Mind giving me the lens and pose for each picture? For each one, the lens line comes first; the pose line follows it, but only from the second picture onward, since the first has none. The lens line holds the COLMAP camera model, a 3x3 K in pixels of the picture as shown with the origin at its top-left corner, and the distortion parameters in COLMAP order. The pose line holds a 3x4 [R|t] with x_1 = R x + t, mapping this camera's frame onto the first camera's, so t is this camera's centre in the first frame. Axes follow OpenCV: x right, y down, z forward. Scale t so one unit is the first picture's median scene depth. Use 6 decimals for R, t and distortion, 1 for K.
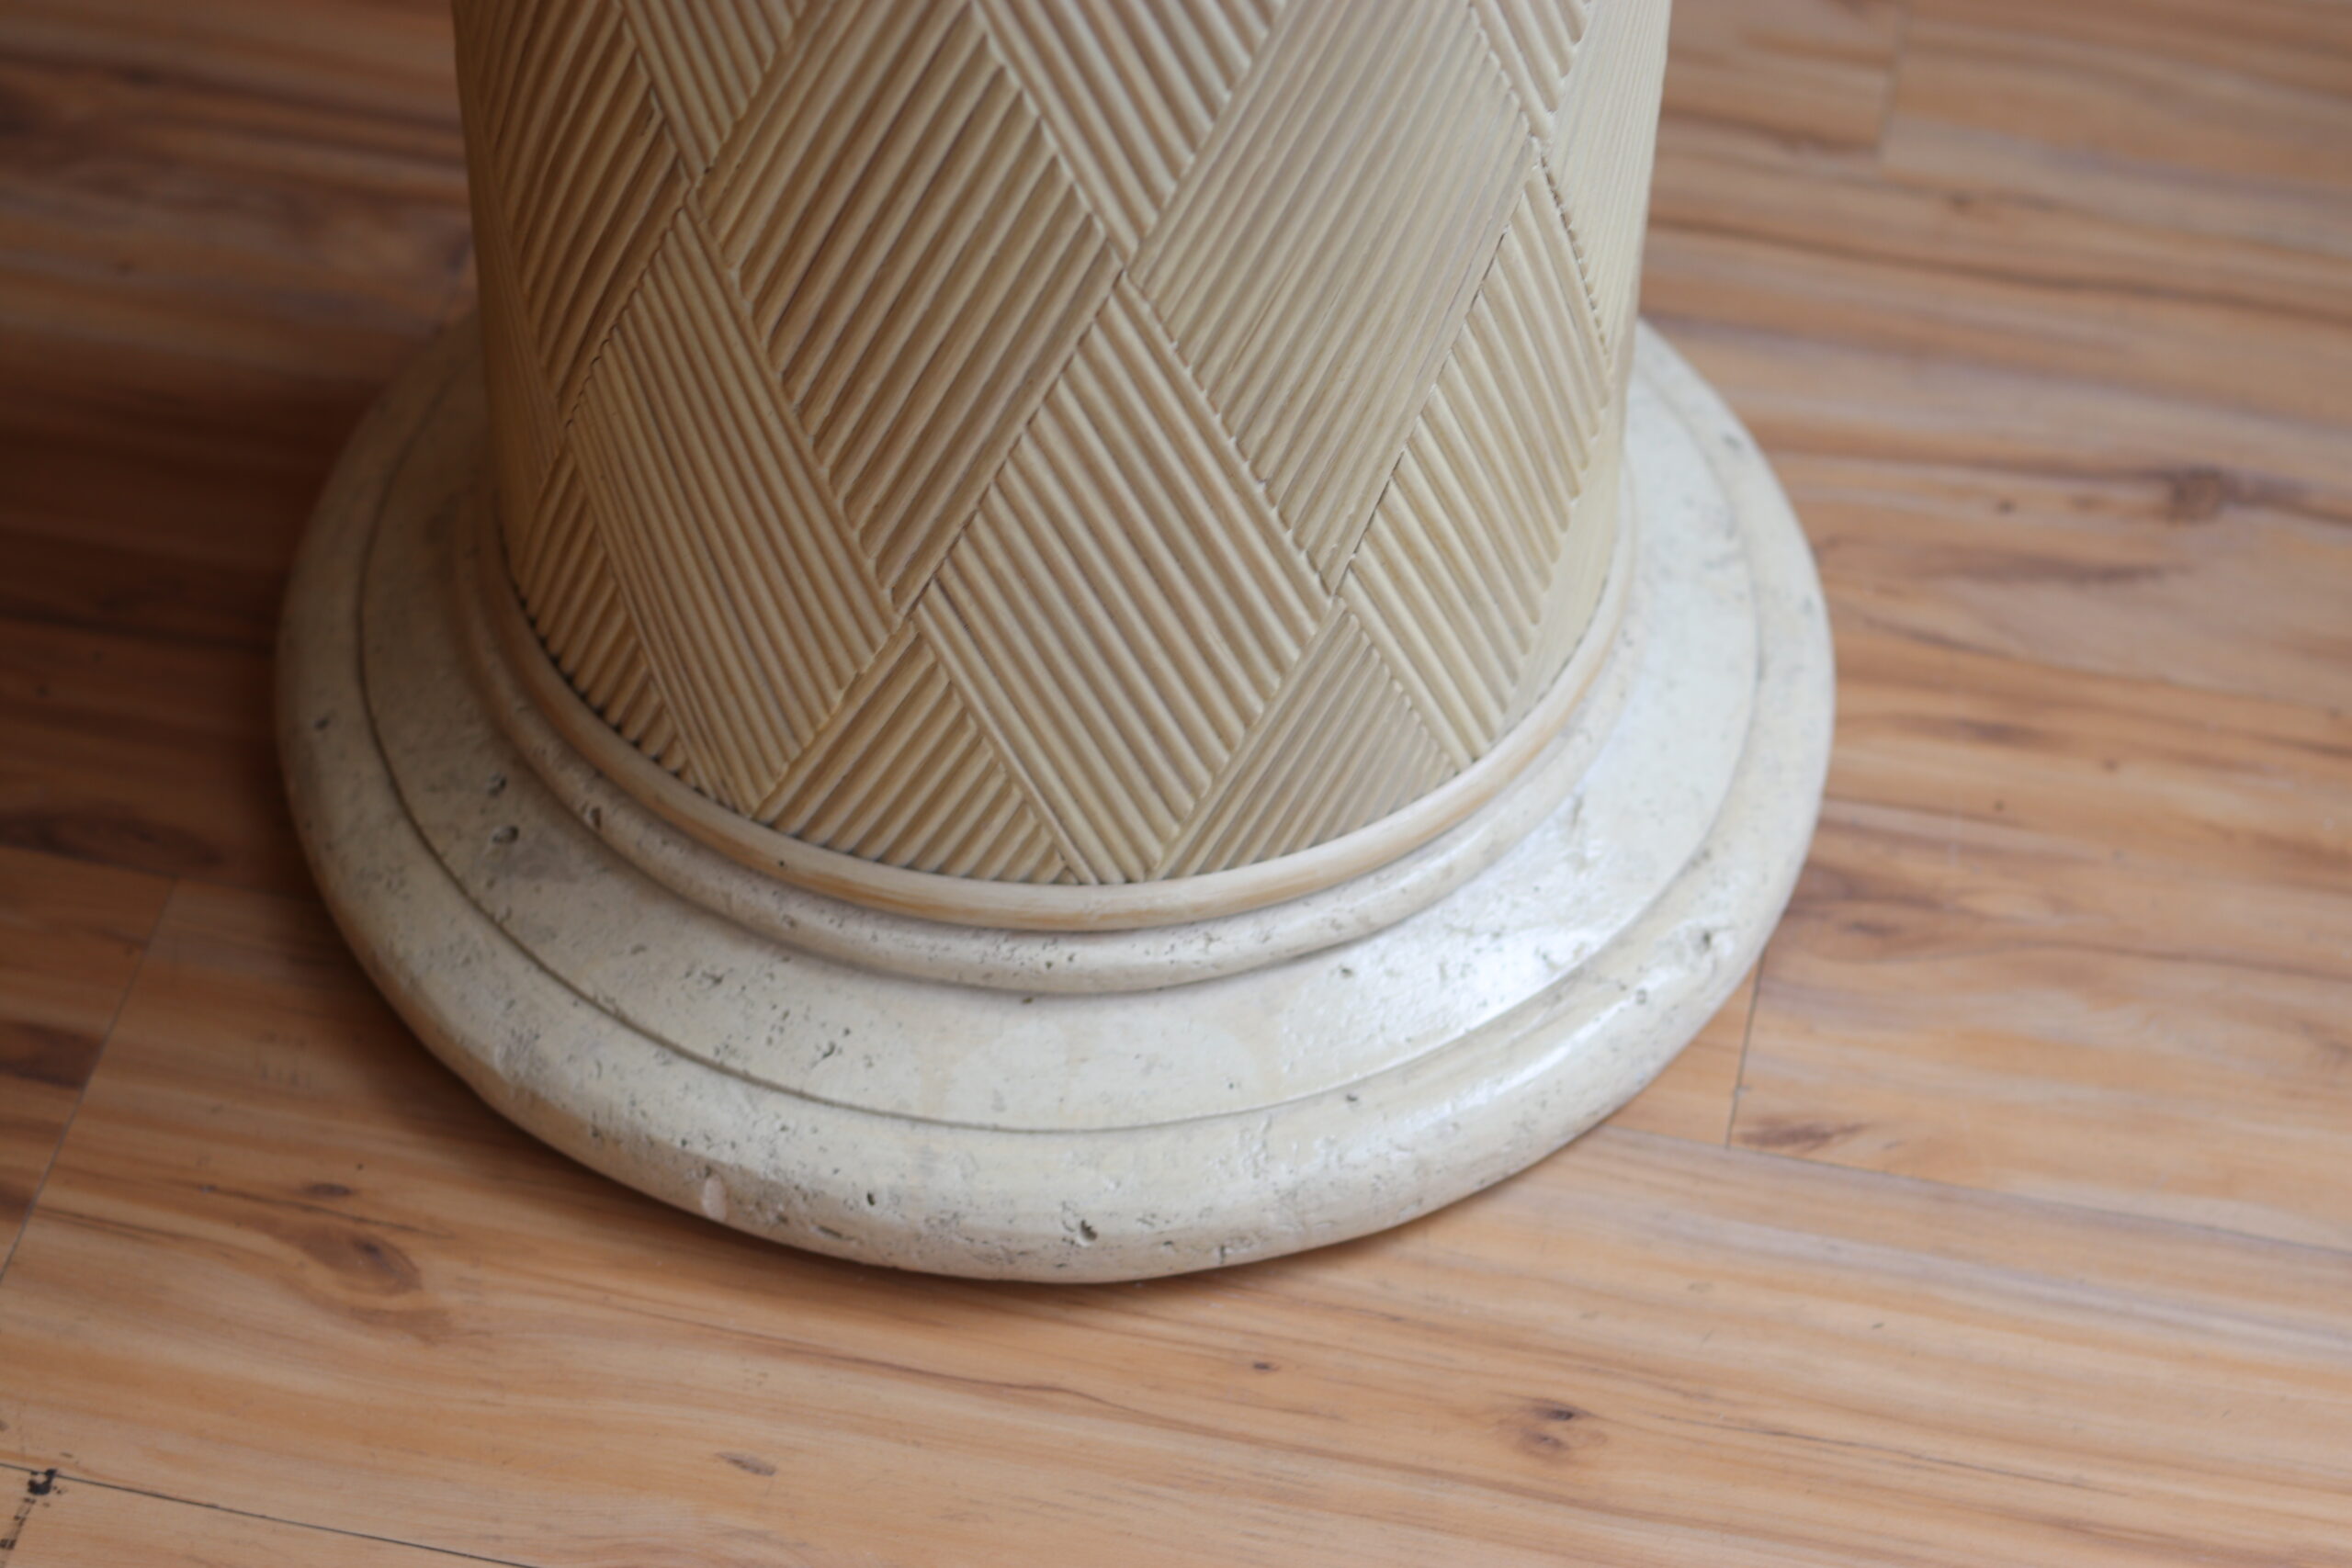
lens RADIAL K [[5566.7, 0, 1176.0], [0, 5566.7, 784.0], [0, 0, 1]] dist [-0.110627, 0.062076]
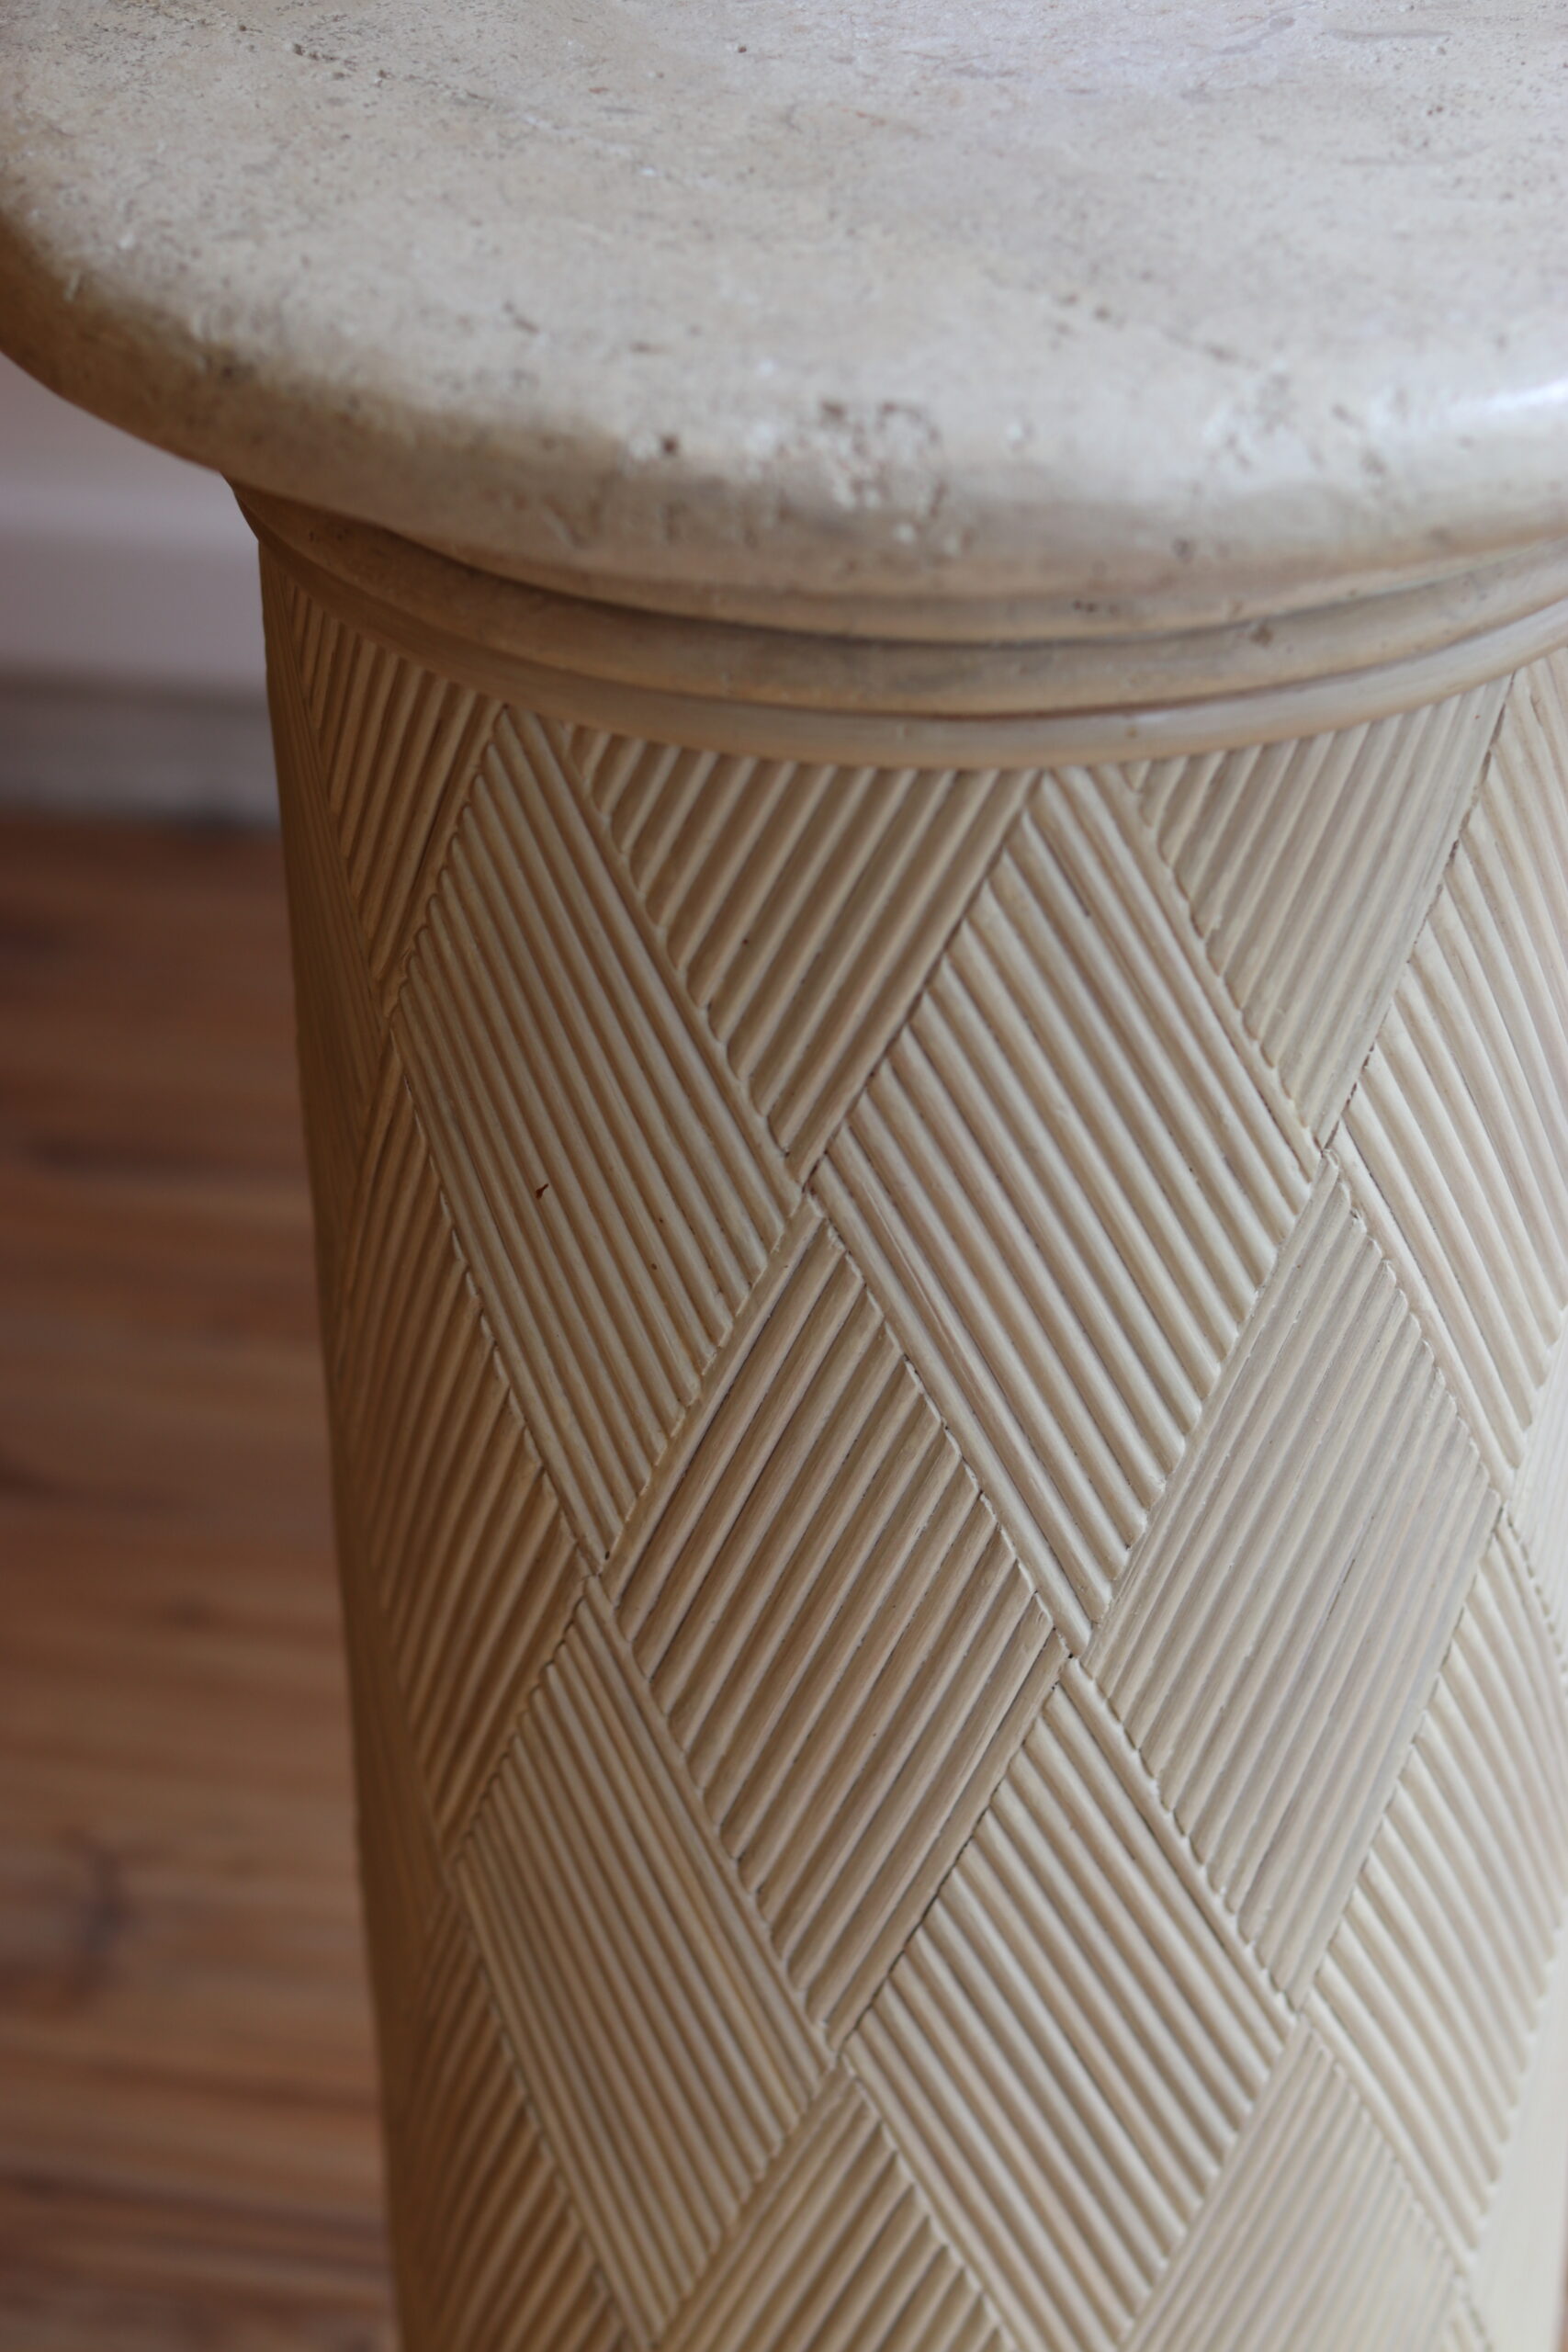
lens RADIAL K [[5566.7, 0, 784.0], [0, 5566.7, 1176.0], [0, 0, 1]] dist [-0.110627, 0.062076]
pose [[0.999012, -0.040044, -0.019270, -0.031509], [0.033724, 0.965534, -0.258084, -0.053636], [0.028941, 0.257179, 0.965930, -0.038102]]
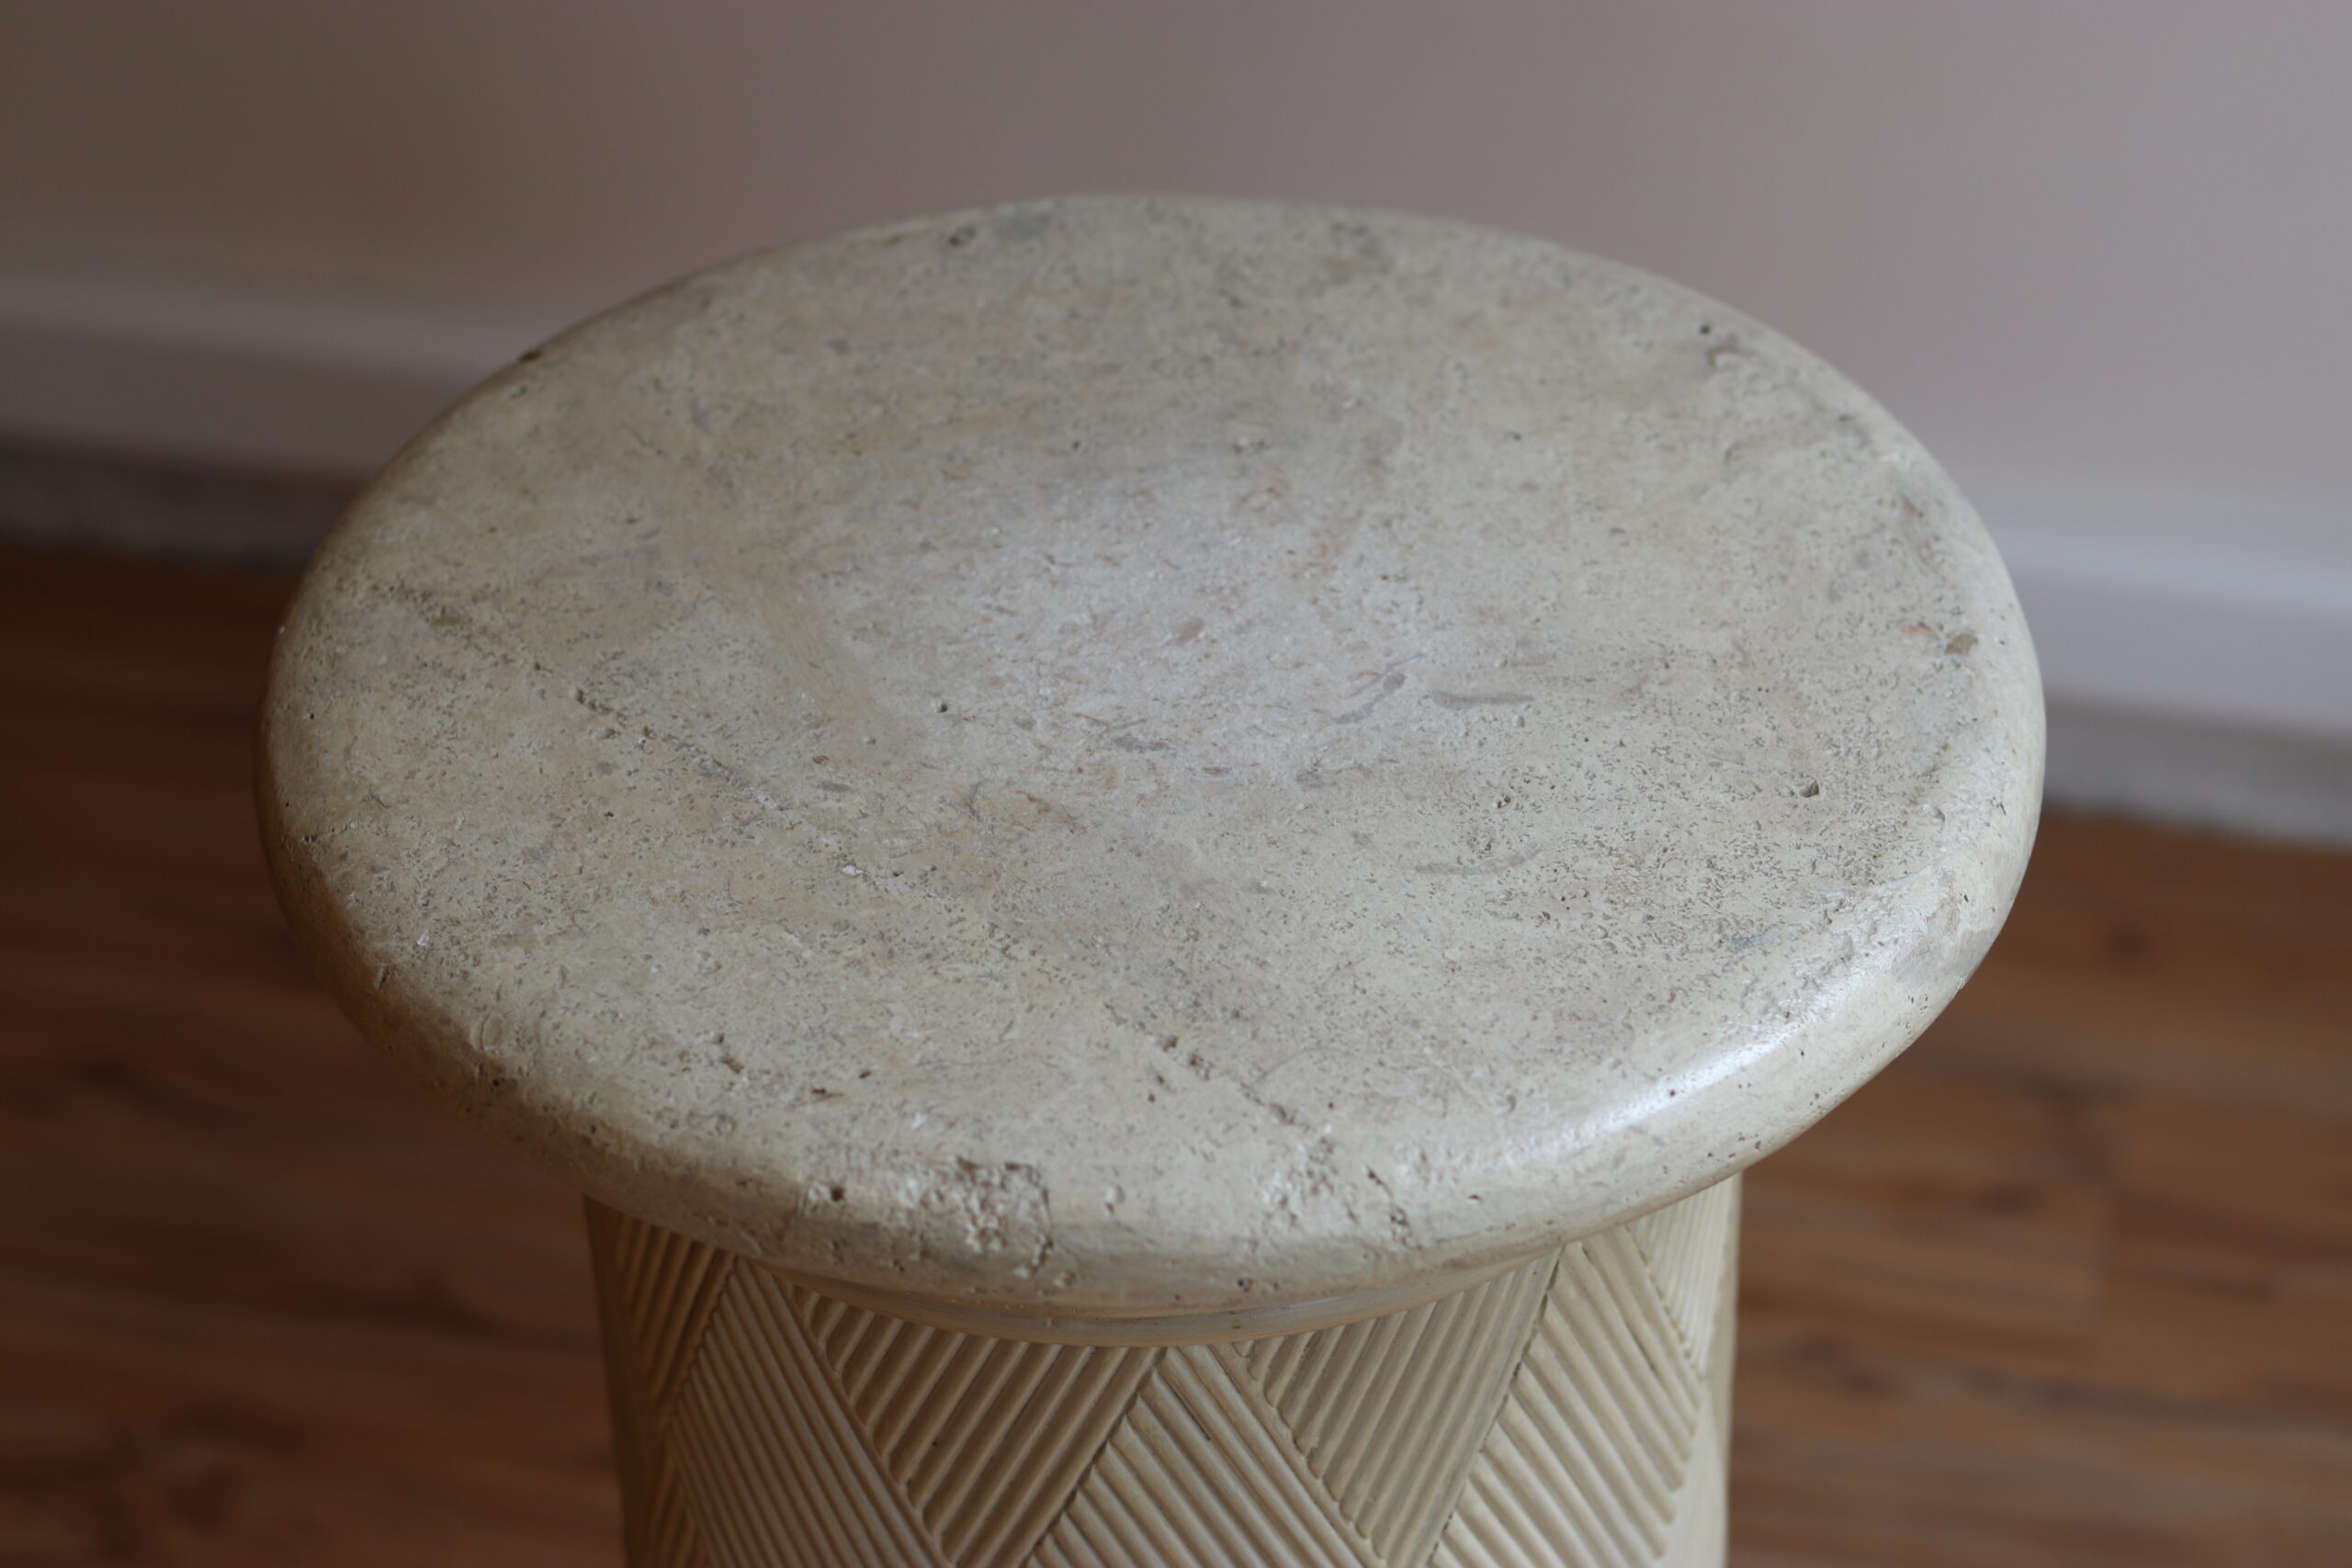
lens RADIAL K [[5566.7, 0, 1176.0], [0, 5566.7, 784.0], [0, 0, 1]] dist [-0.110627, 0.062076]
pose [[0.998199, -0.019184, -0.056832, 0.053485], [0.008724, 0.983832, -0.178883, -0.238984], [0.059345, 0.178065, 0.982228, -0.271026]]
